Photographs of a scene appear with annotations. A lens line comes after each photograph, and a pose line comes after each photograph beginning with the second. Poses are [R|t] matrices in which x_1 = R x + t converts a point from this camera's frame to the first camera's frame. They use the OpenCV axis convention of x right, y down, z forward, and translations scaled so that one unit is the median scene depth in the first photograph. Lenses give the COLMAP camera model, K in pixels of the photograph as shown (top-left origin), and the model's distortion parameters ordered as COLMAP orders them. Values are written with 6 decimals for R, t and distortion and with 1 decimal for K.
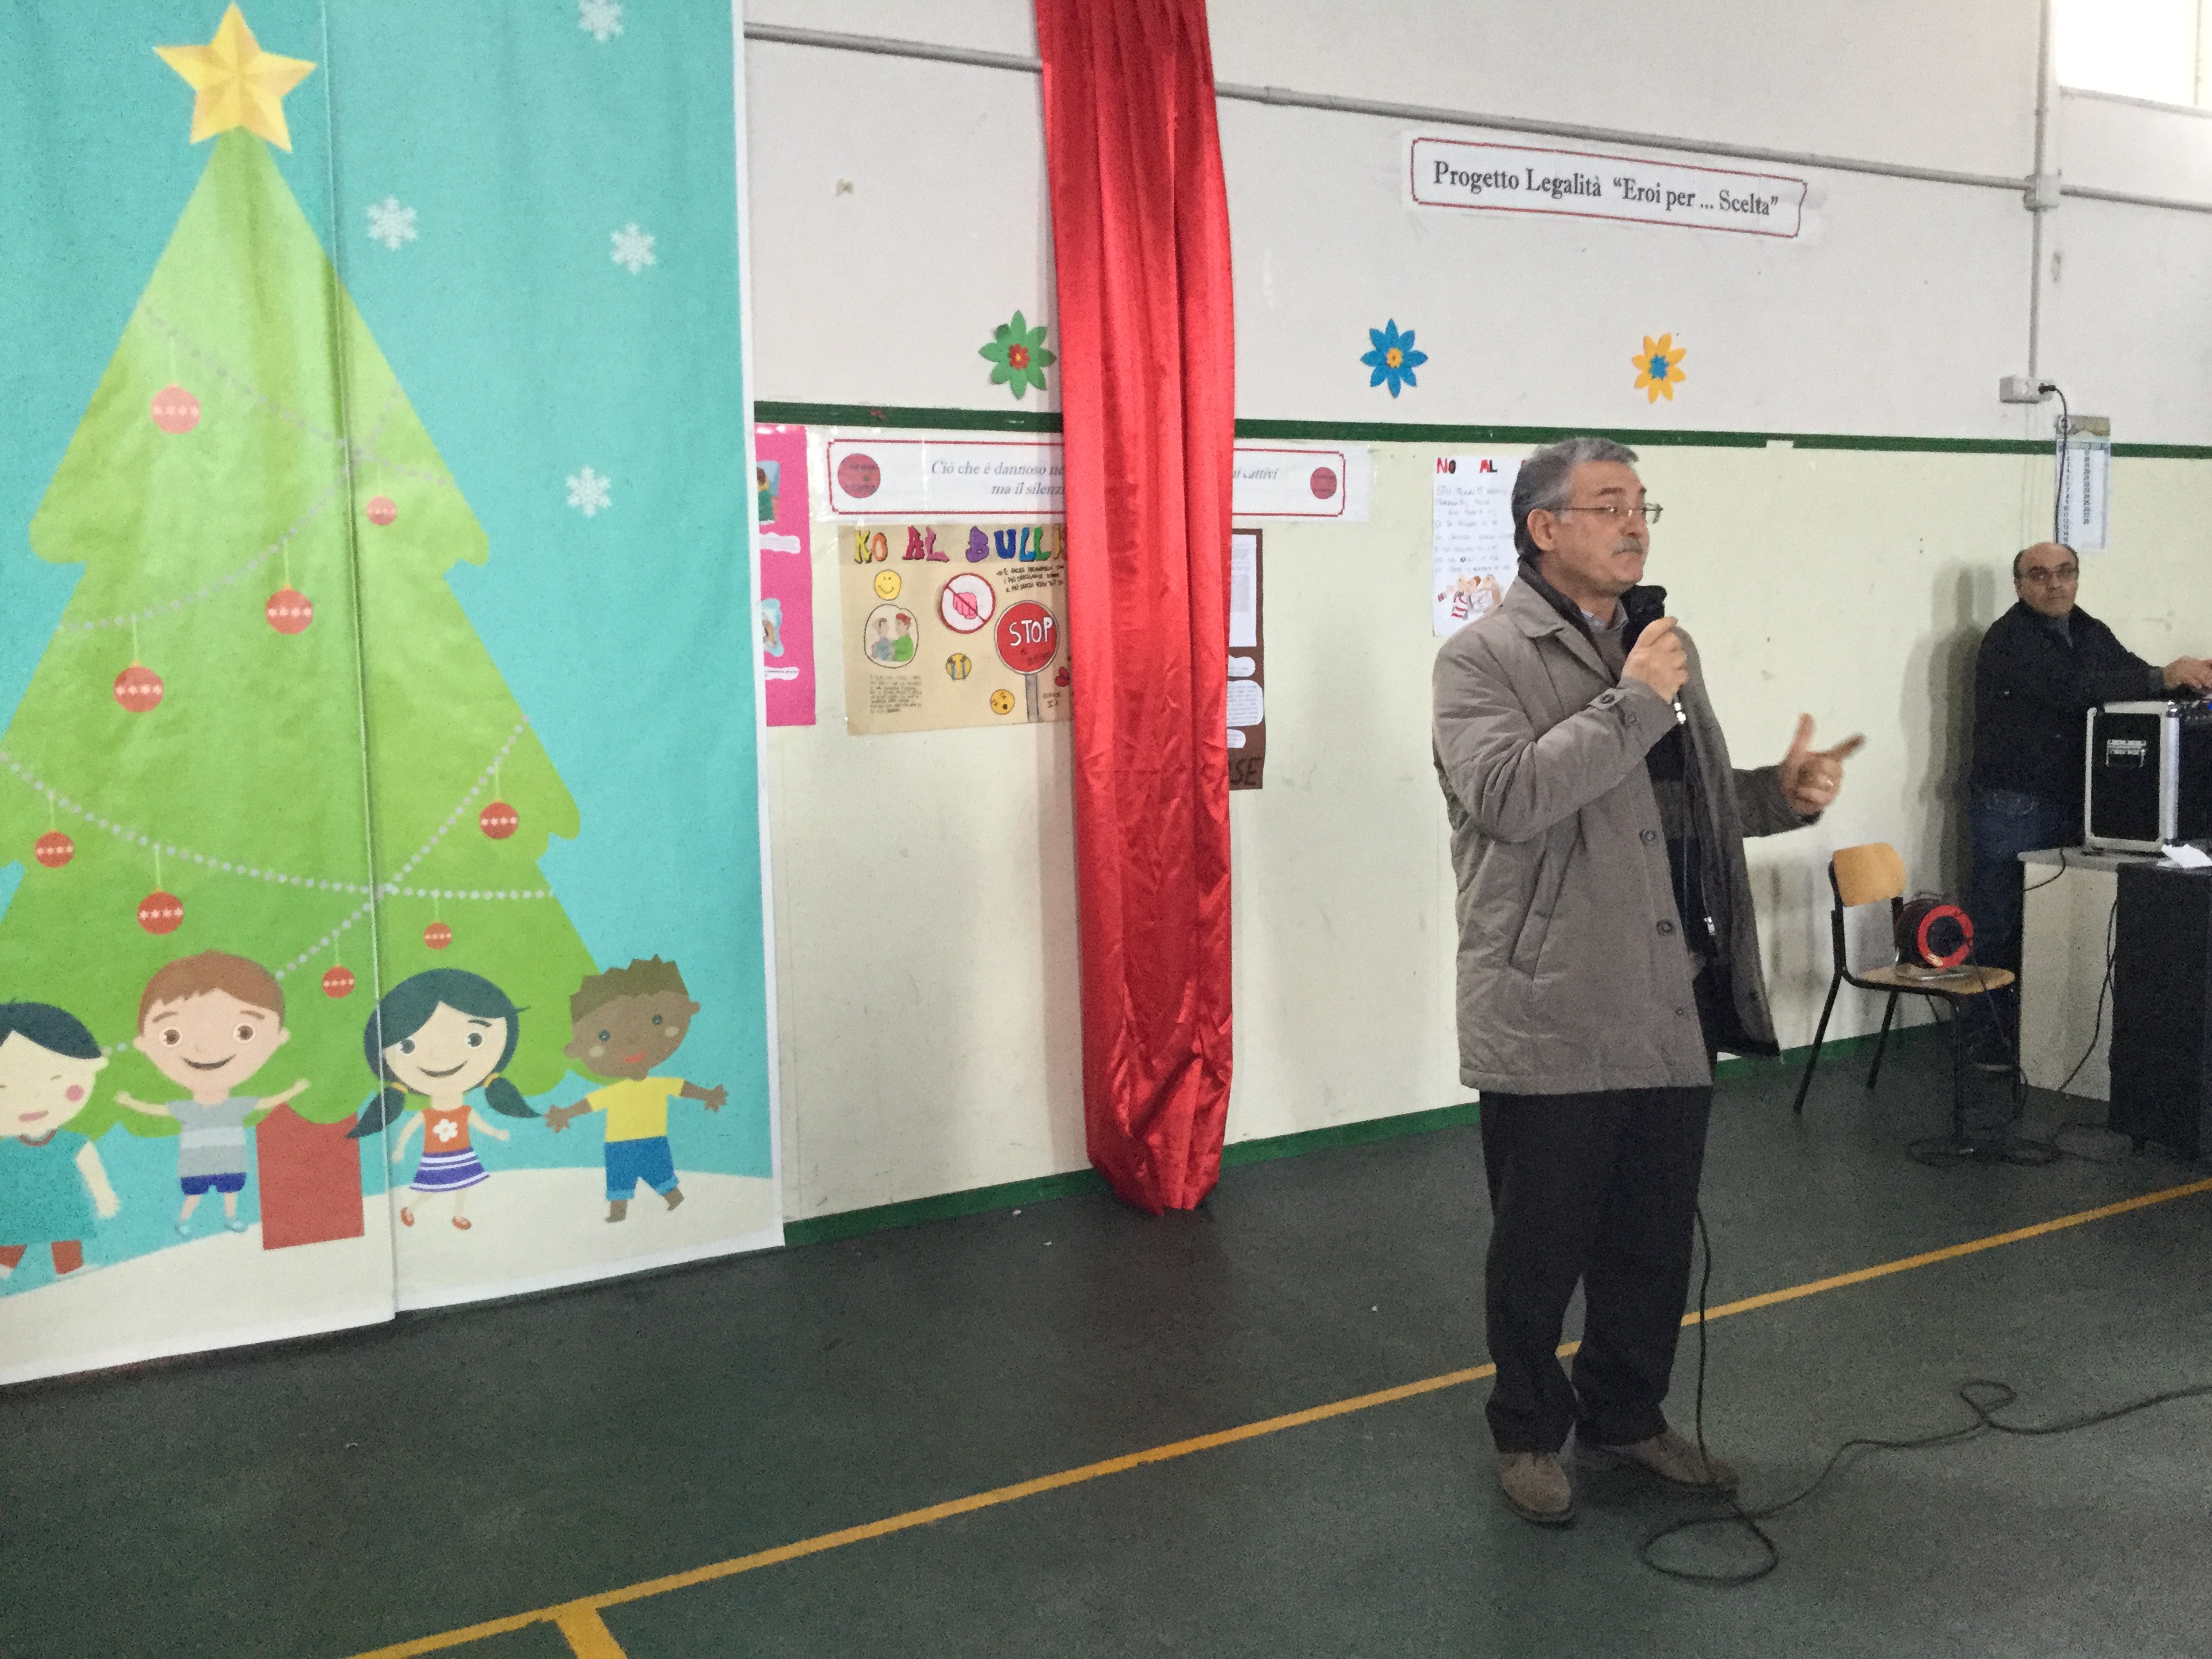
lens RADIAL K [[2007.7, 0, 1106.0], [0, 2007.7, 829.5], [0, 0, 1]] dist [0.155534, -0.322548]
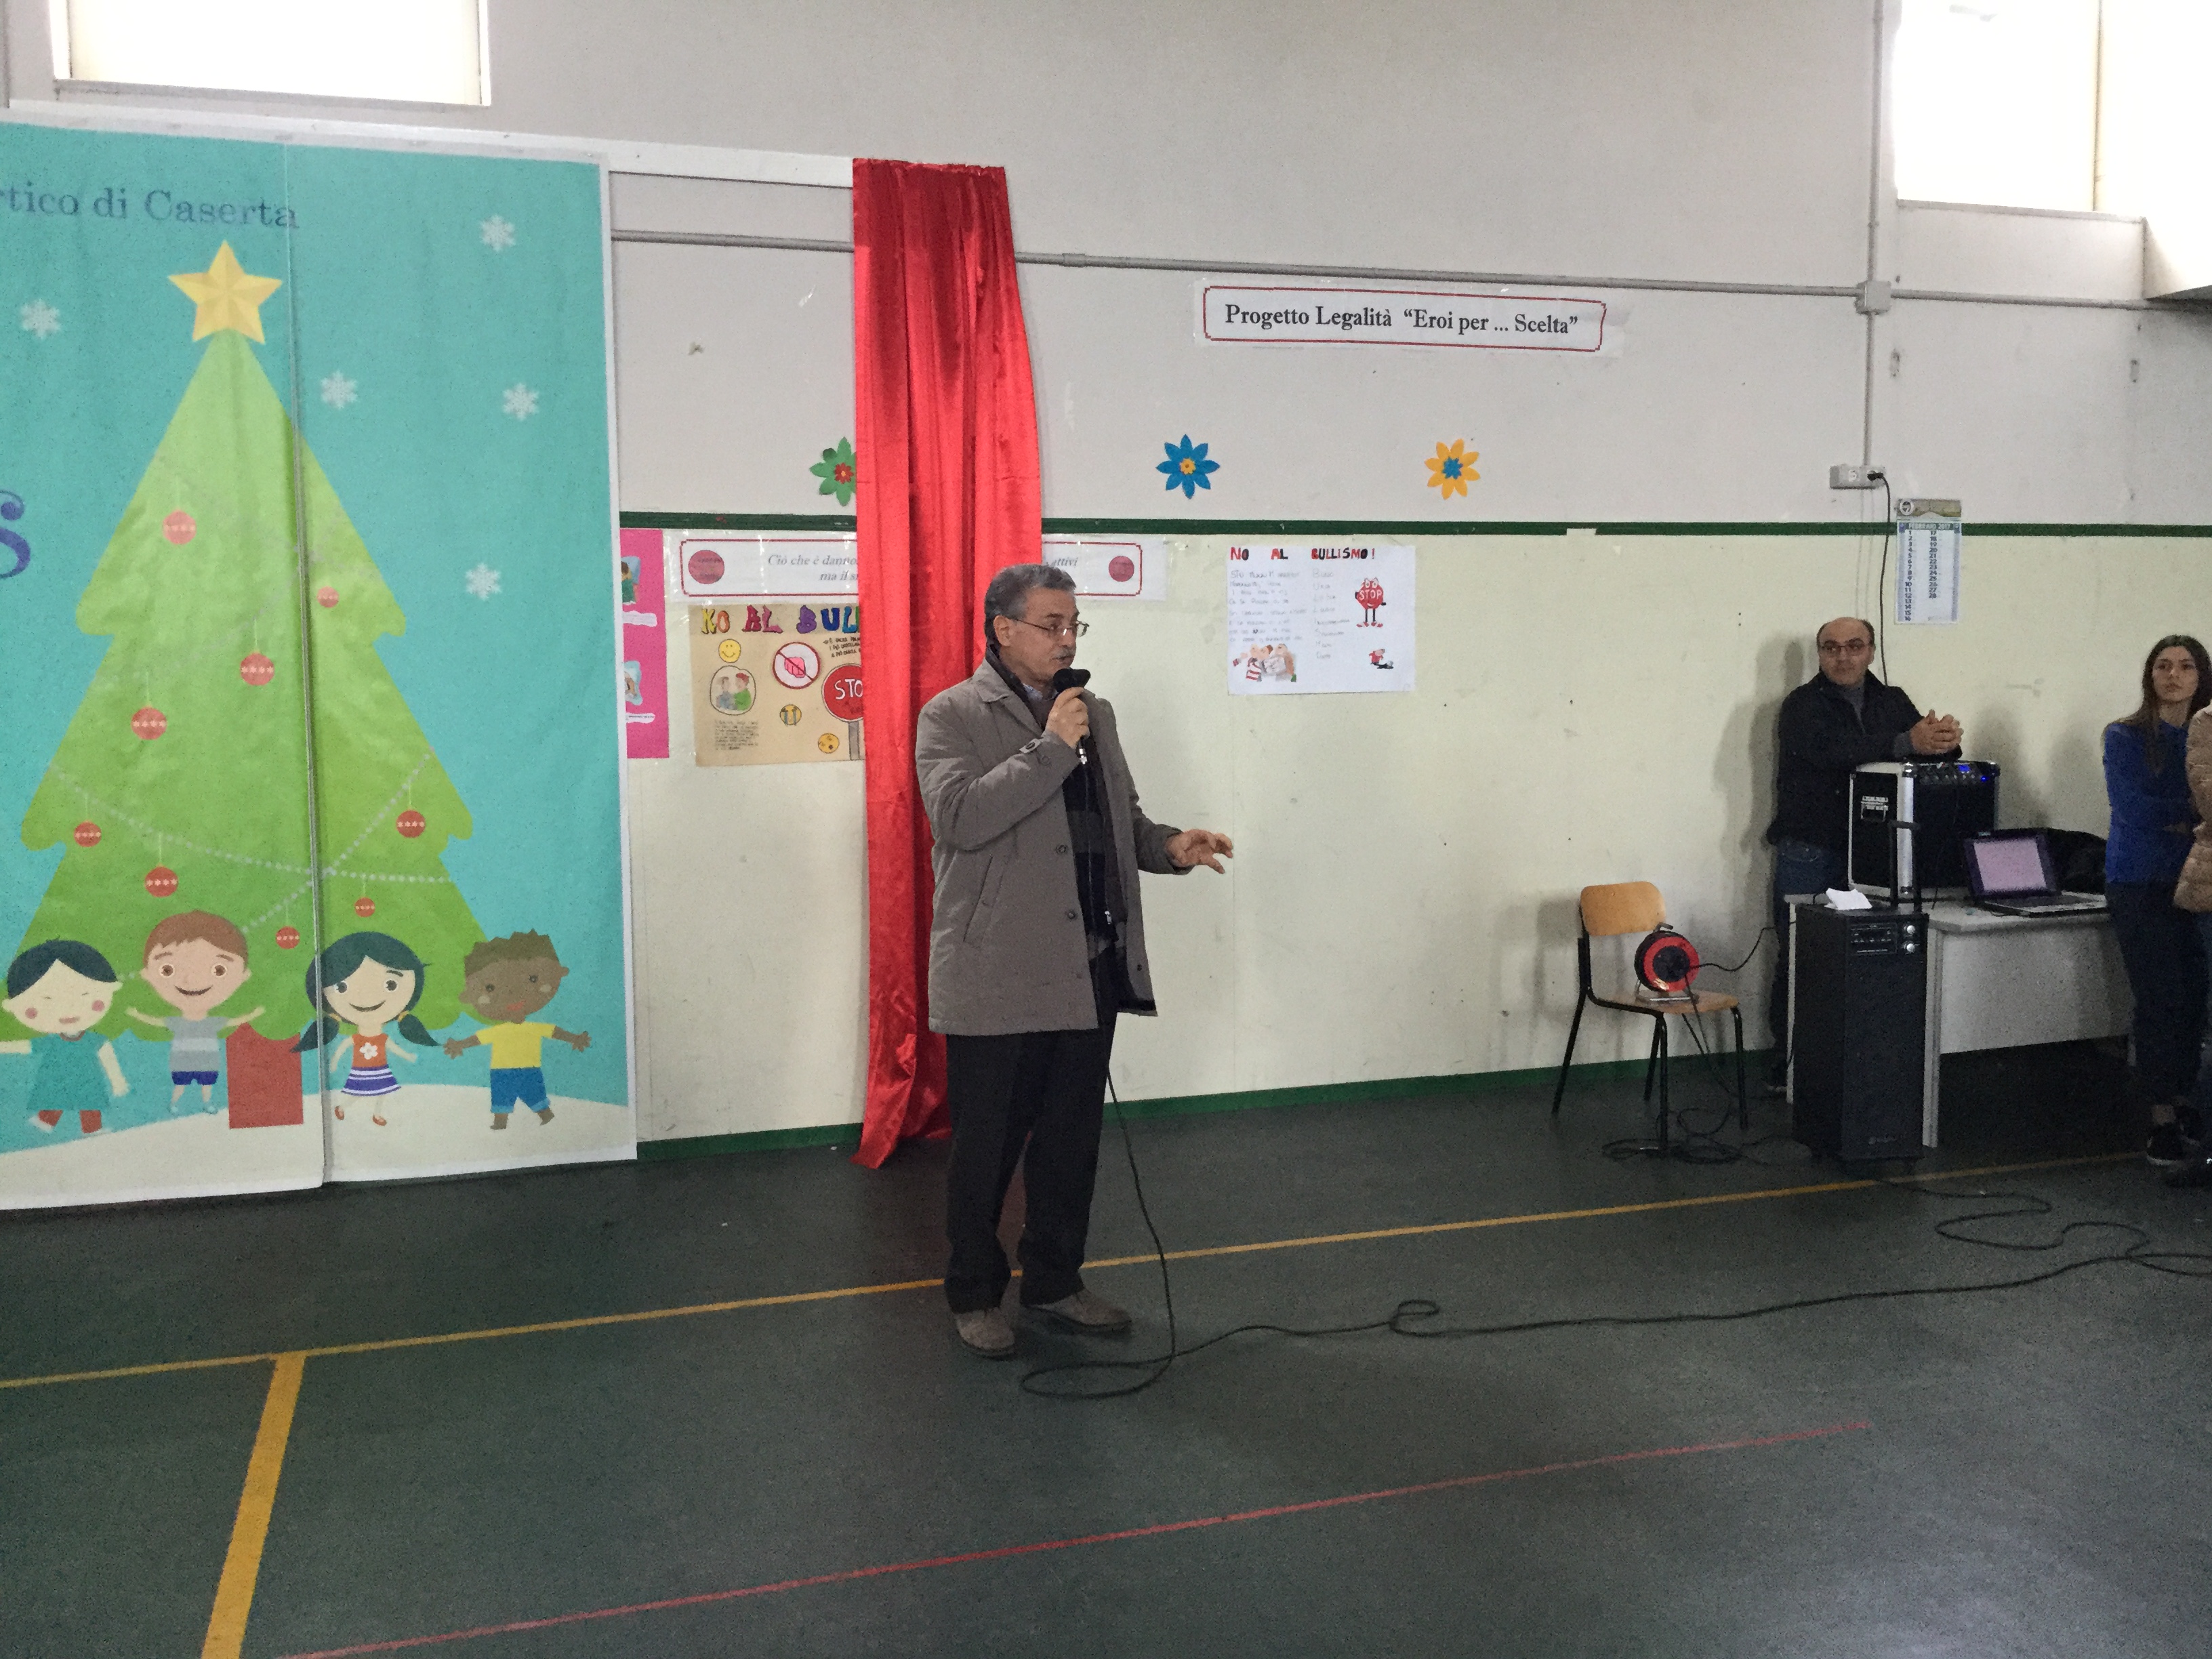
lens RADIAL K [[2007.7, 0, 1106.0], [0, 2007.7, 829.5], [0, 0, 1]] dist [0.155534, -0.322548]
pose [[0.978670, 0.027473, -0.203595, 0.394840], [-0.031093, 0.999410, -0.014599, 0.004288], [0.203073, 0.020618, 0.978946, -0.214240]]
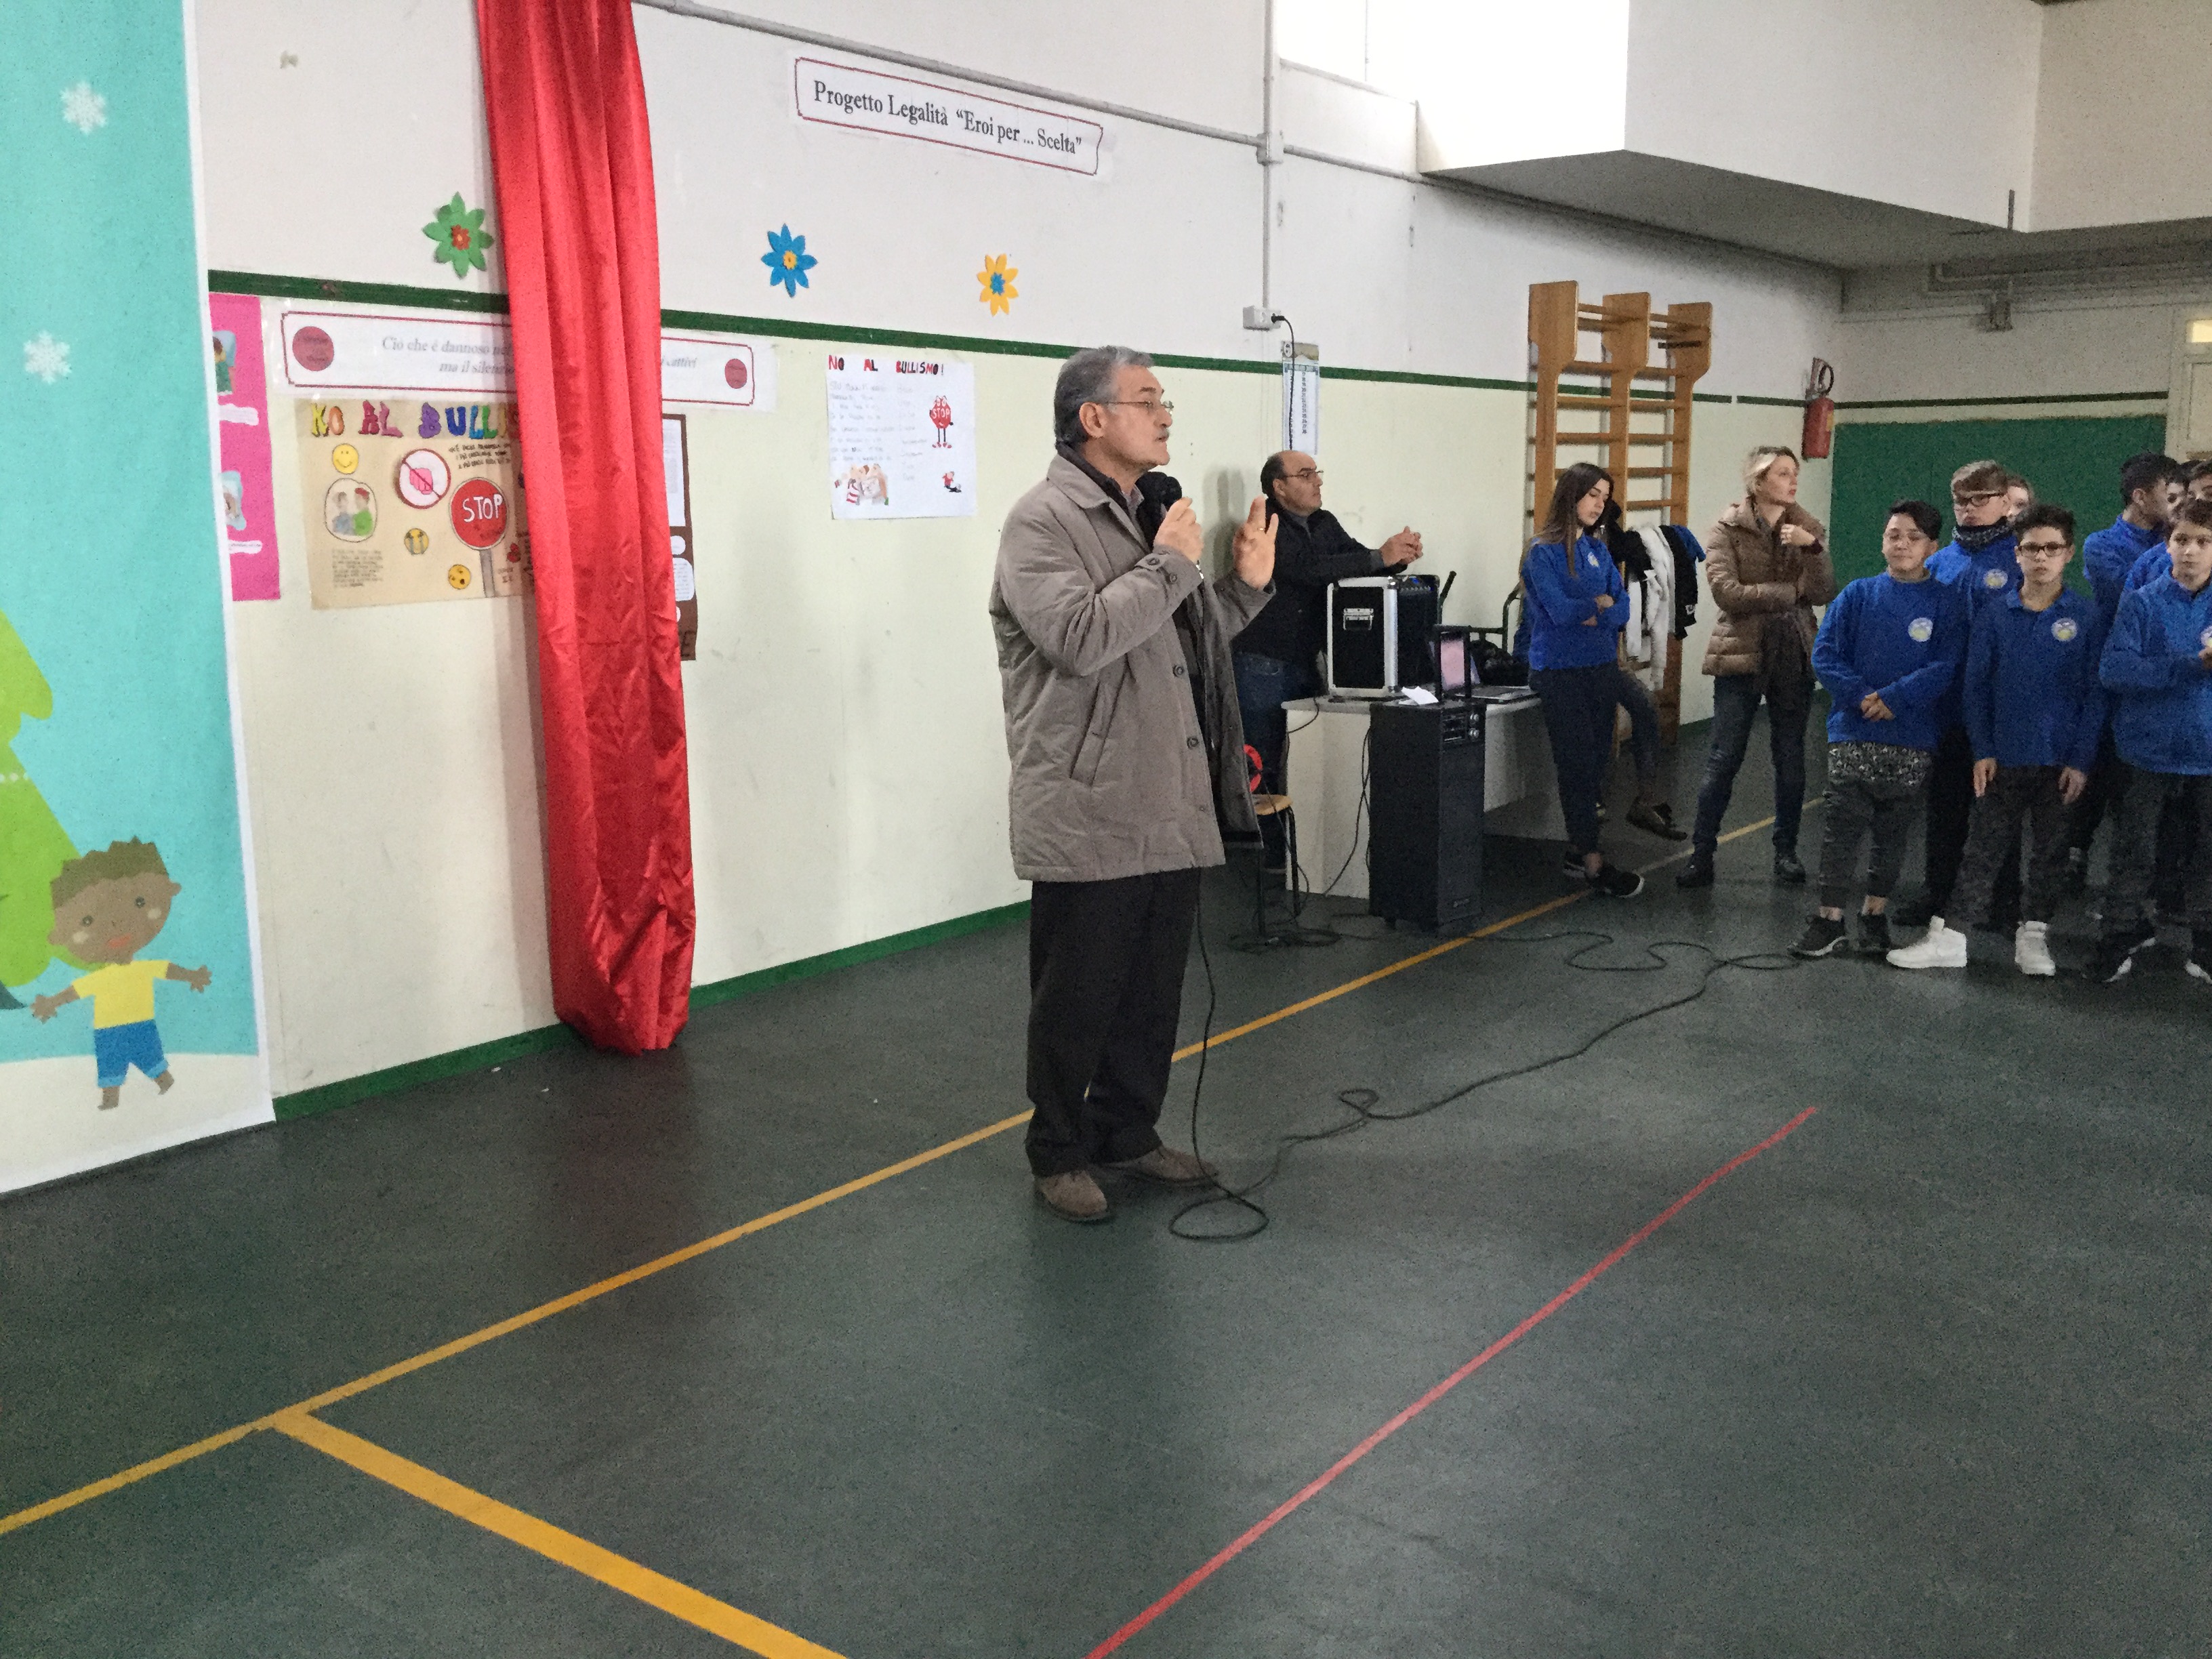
lens RADIAL K [[2017.1, 0, 1106.0], [0, 2017.1, 829.5], [0, 0, 1]] dist [0.182551, -0.431592]
pose [[0.913522, -0.056903, 0.402790, -0.185431], [0.037702, 0.997750, 0.055447, 0.020442], [-0.405038, -0.035466, 0.913612, -0.095340]]
